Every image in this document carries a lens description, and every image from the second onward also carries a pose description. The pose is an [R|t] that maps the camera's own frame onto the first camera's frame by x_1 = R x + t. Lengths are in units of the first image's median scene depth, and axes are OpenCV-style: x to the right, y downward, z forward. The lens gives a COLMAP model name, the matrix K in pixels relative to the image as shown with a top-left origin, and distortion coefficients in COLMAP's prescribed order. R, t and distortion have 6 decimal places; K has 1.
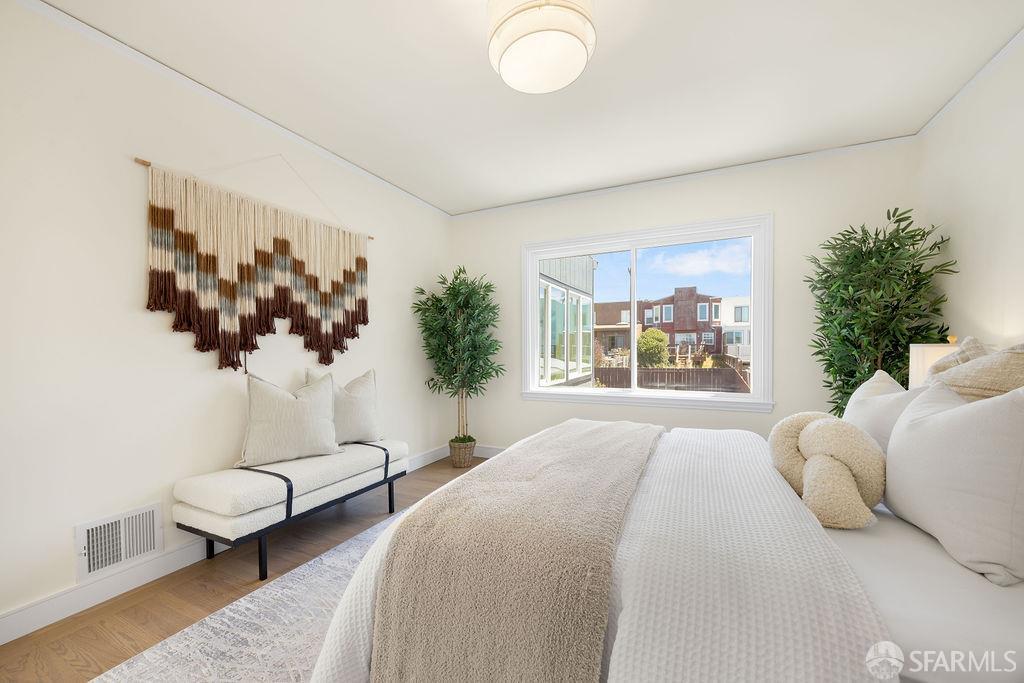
lens RADIAL K [[390.7, 0, 517.7], [0, 390.7, 346.9], [0, 0, 1]] dist [-0.001326, 0.000091]
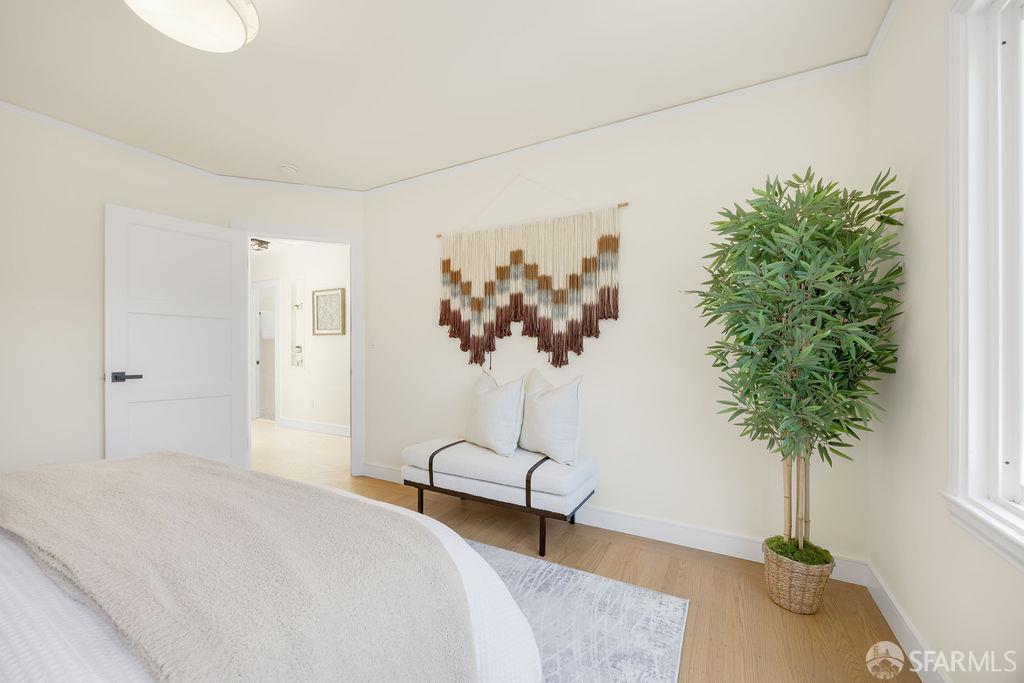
lens RADIAL K [[390.7, 0, 516.5], [0, 390.7, 351.1], [0, 0, 1]] dist [-0.001326, 0.000091]
pose [[-0.041249, 0.002368, -0.999146, 0.506896], [0.000179, 0.999997, 0.002363, 0.006736], [0.999149, -0.000081, -0.041250, 1.048783]]
